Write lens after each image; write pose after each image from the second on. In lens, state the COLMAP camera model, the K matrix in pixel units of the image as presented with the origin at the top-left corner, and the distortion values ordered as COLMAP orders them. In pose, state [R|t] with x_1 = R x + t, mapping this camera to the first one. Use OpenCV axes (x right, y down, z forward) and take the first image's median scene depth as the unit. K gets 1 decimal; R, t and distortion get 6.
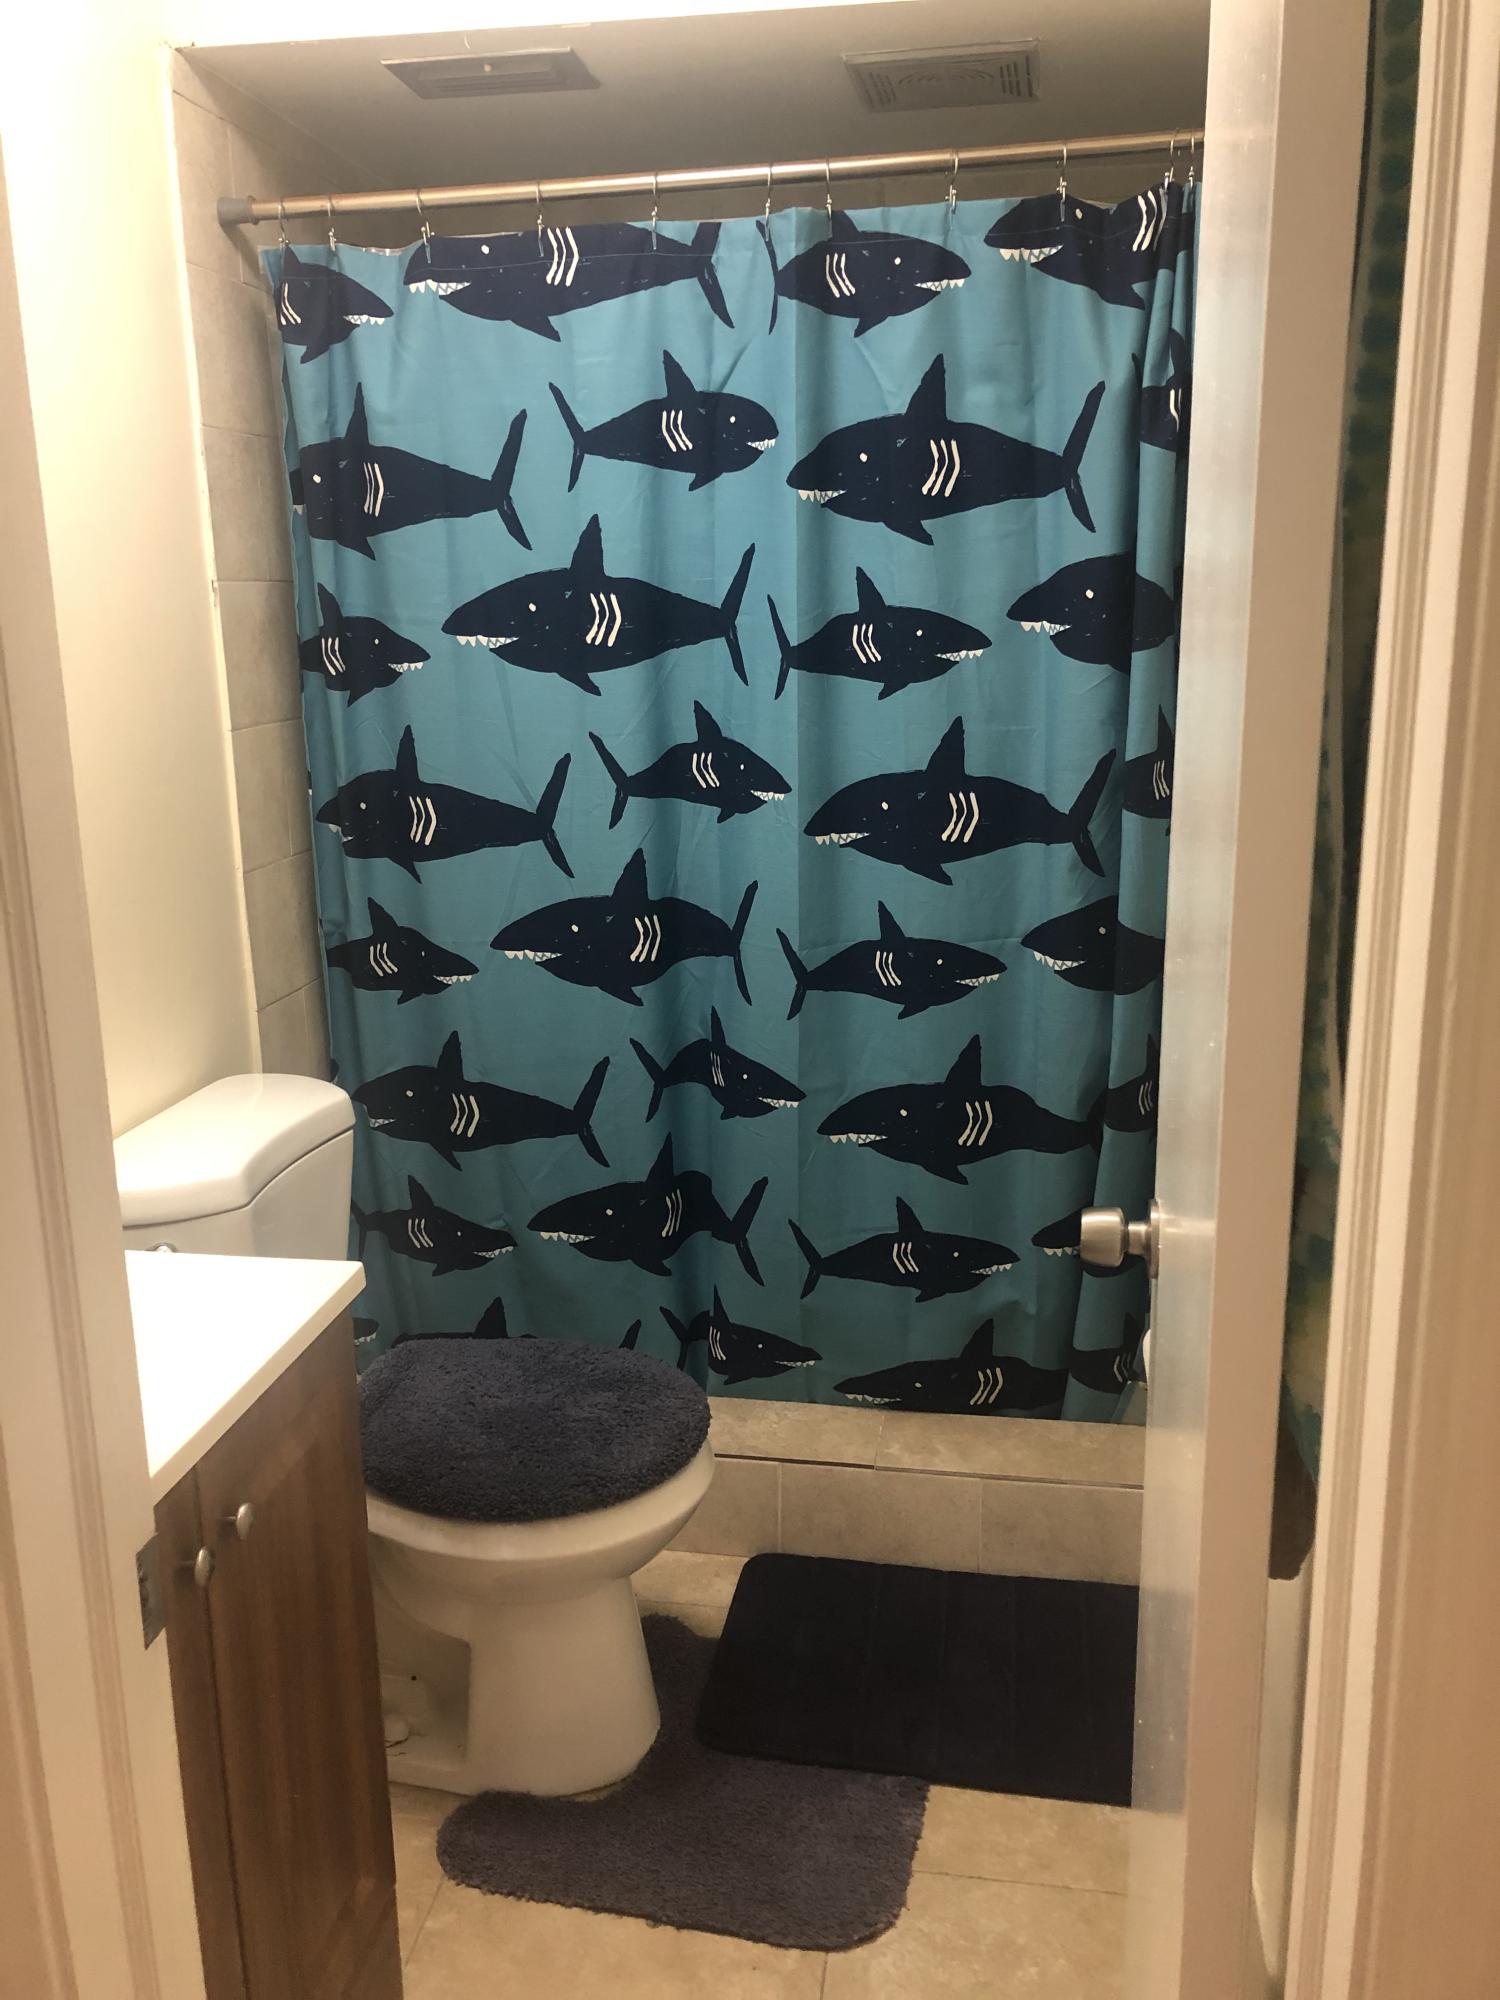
lens RADIAL K [[1650.5, 0, 749.7], [0, 1650.5, 988.0], [0, 0, 1]] dist [0.007647, 0.011952]
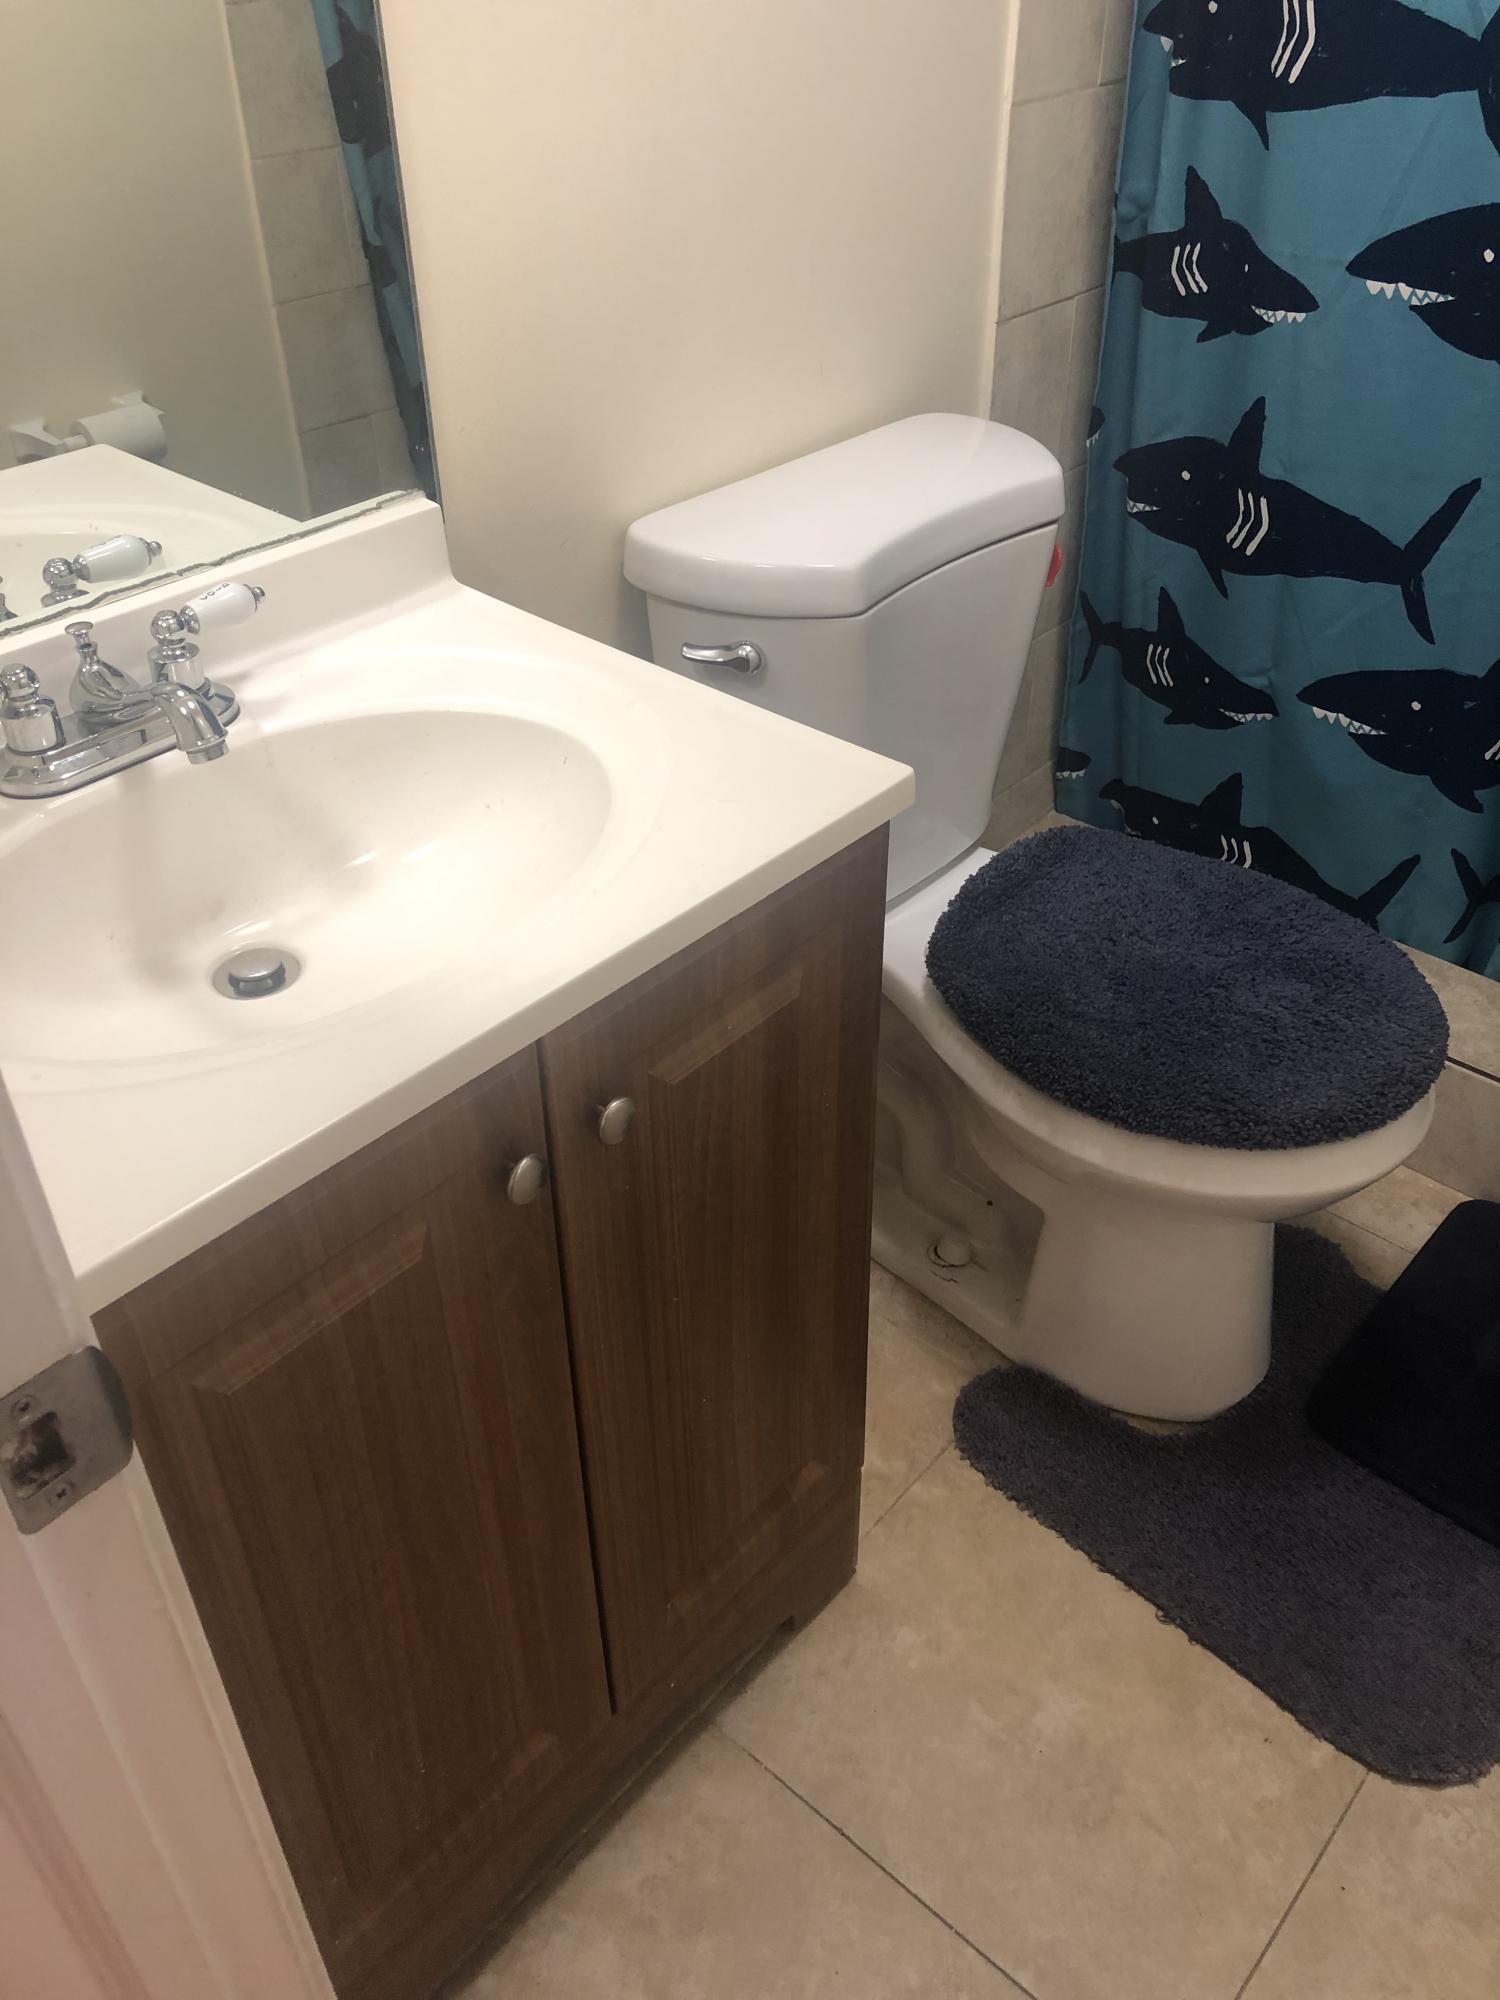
lens RADIAL K [[1650.5, 0, 749.7], [0, 1650.5, 988.0], [0, 0, 1]] dist [0.007647, 0.011952]
pose [[0.849506, 0.320124, -0.419358, 0.007326], [-0.132710, 0.898974, 0.417412, -0.011700], [0.510615, -0.298941, 0.806168, 0.264100]]
